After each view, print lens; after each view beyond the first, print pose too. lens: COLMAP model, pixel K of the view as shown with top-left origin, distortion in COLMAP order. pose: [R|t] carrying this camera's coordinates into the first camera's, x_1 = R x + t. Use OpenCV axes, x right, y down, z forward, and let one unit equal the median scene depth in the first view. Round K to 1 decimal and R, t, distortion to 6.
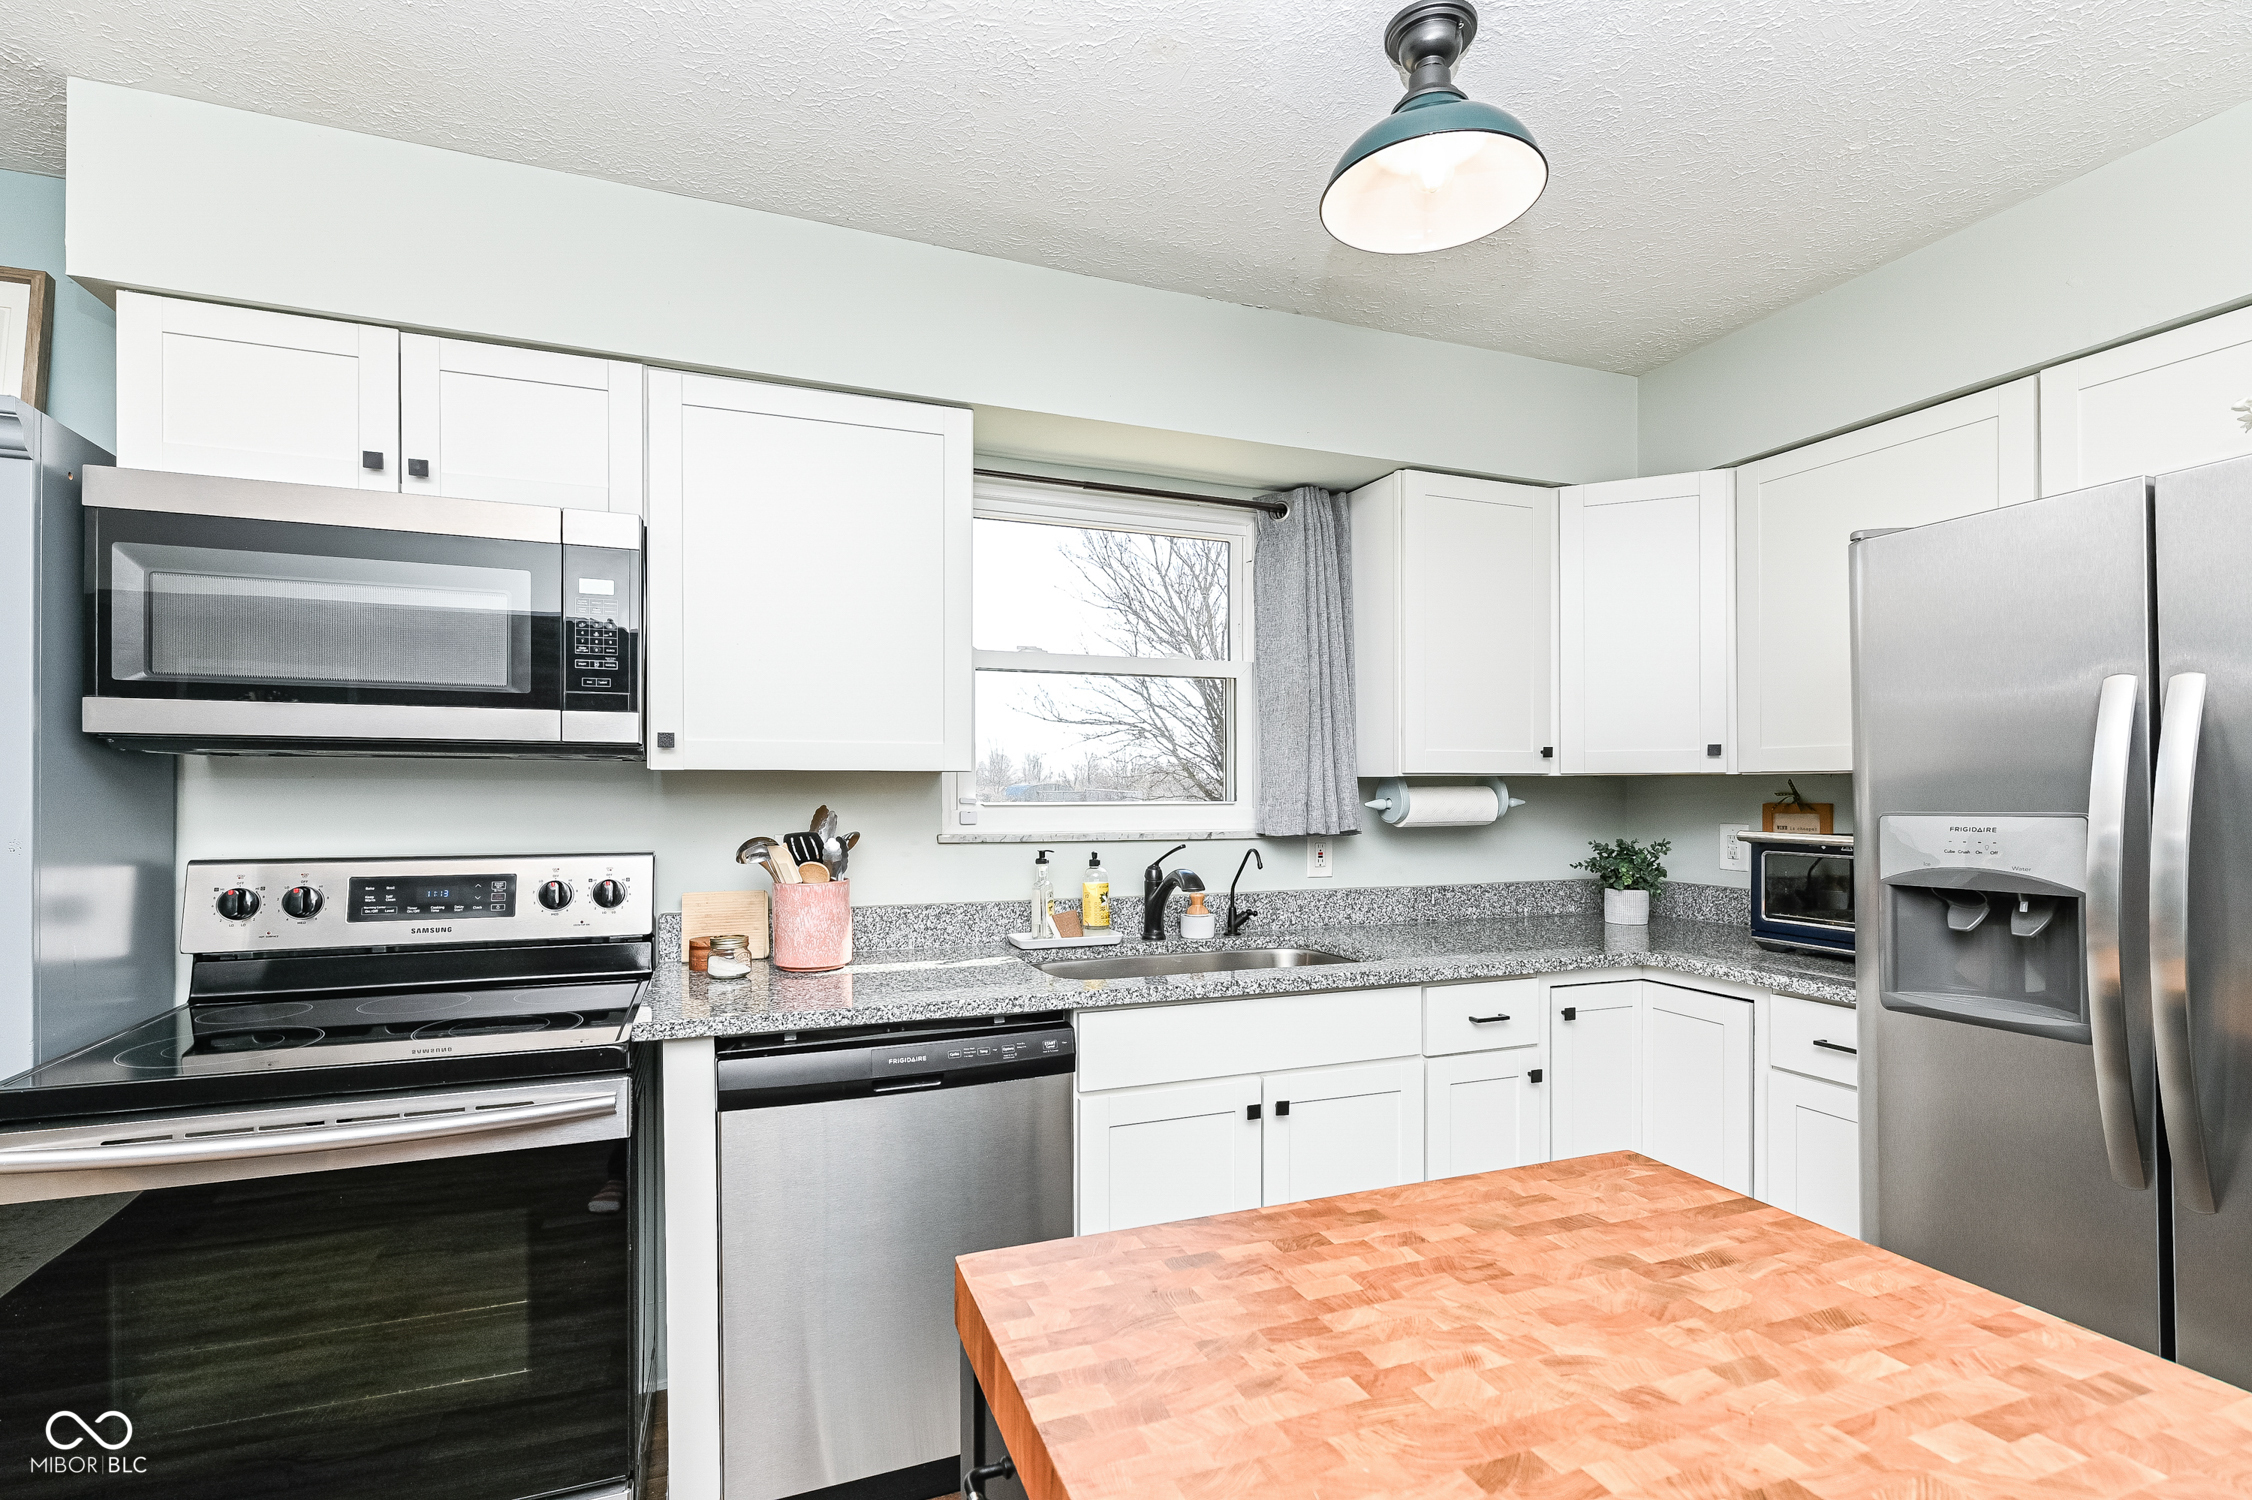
lens RADIAL K [[1024.6, 0, 1066.6], [0, 1024.6, 788.3], [0, 0, 1]] dist [0.000420, -0.000670]
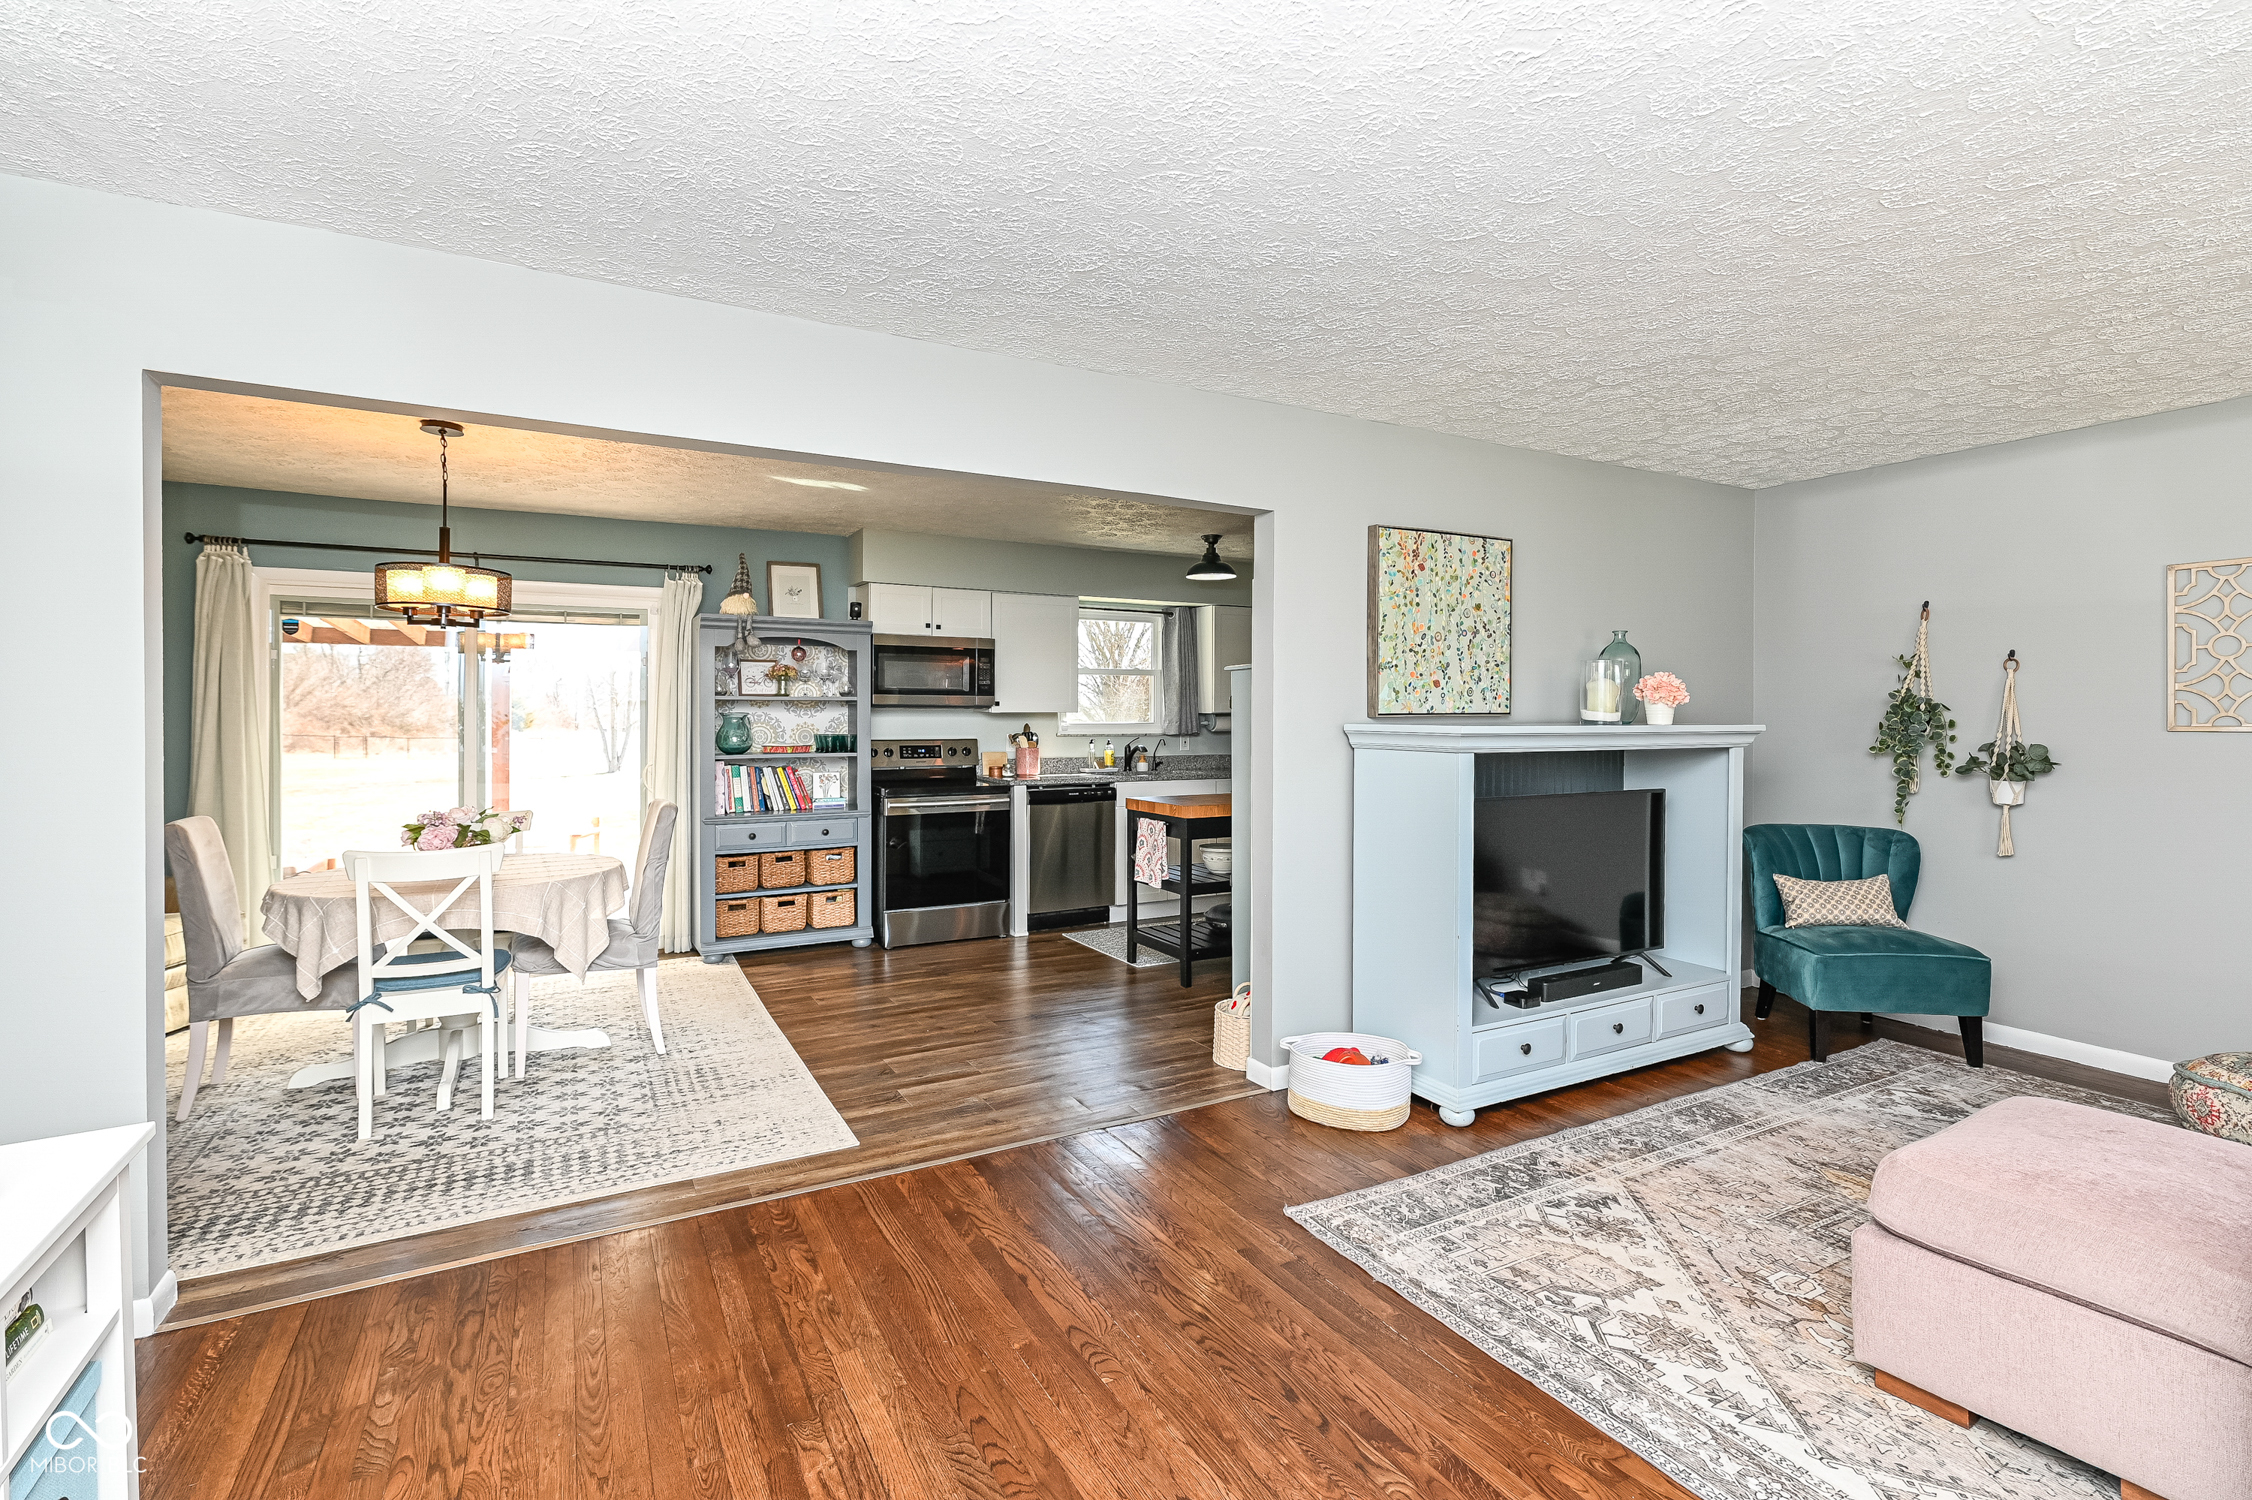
lens RADIAL K [[1024.6, 0, 1119.3], [0, 1024.6, 716.7], [0, 0, 1]] dist [0.000420, -0.000670]
pose [[0.984152, 0.000547, 0.177326, -0.508986], [-0.001454, 0.999987, 0.004983, -0.017548], [-0.177321, -0.005162, 0.984140, -2.044384]]
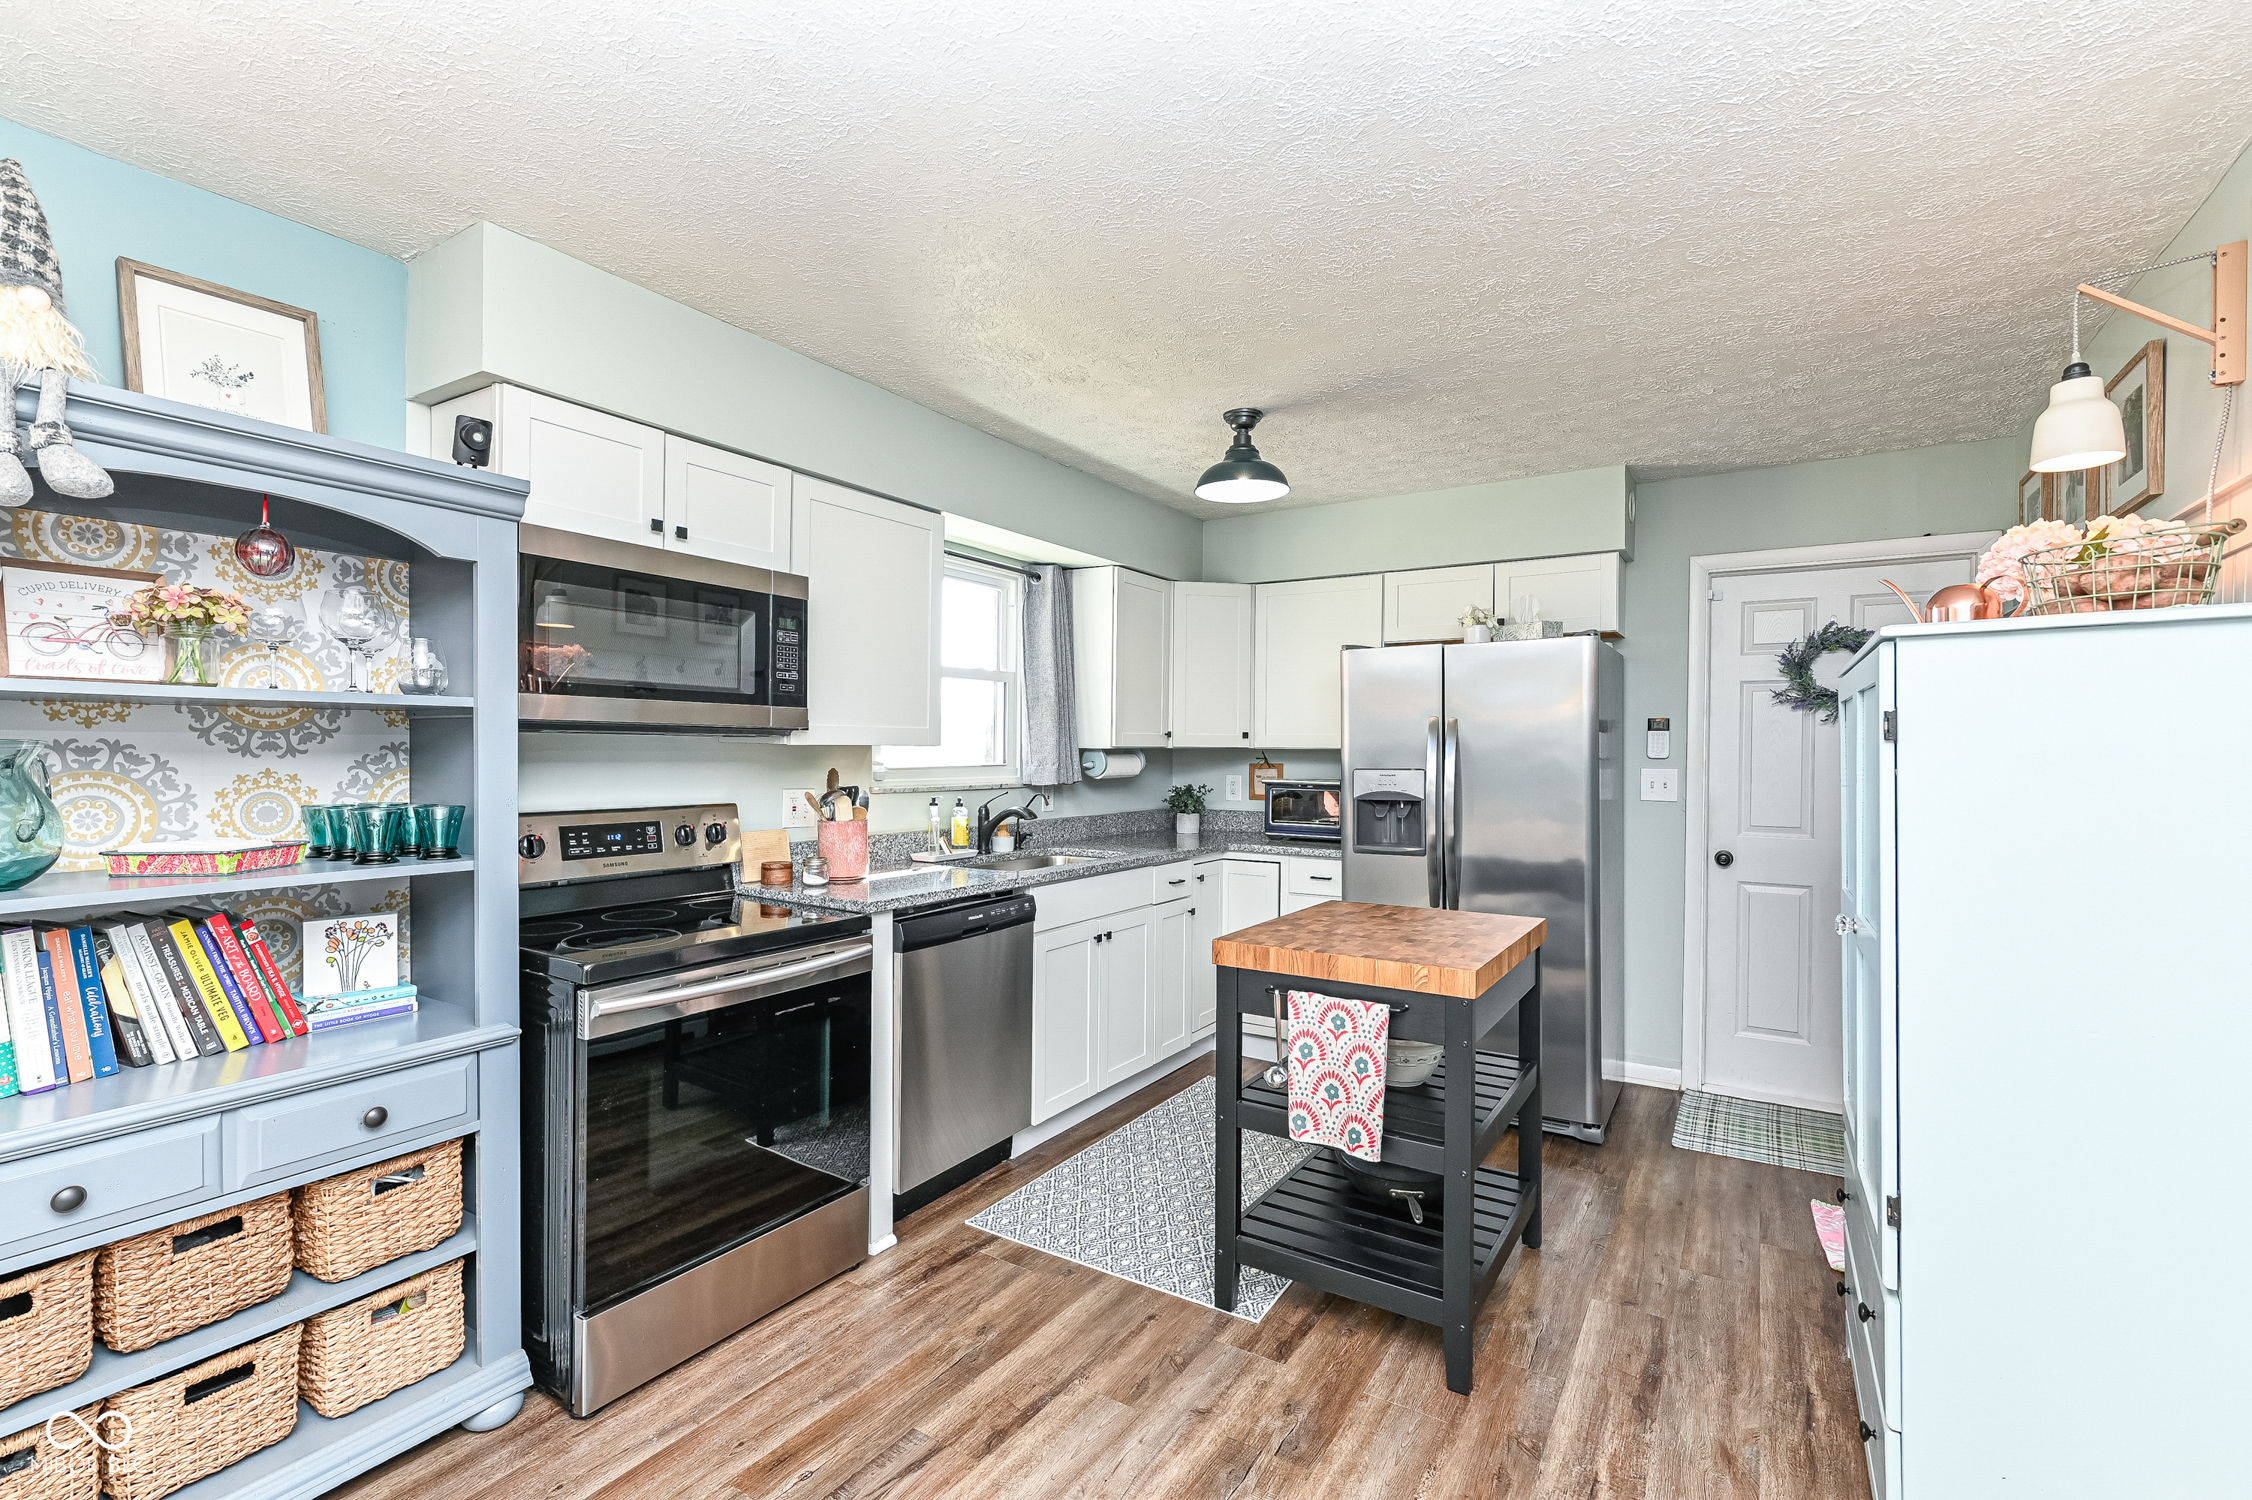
lens RADIAL K [[1024.6, 0, 1115.7], [0, 1024.6, 759.2], [0, 0, 1]] dist [0.000420, -0.000670]
pose [[0.792198, -0.001566, 0.610263, -0.808440], [-0.006358, 0.999921, 0.010820, -0.014157], [-0.610232, -0.012452, 0.792125, -0.392003]]
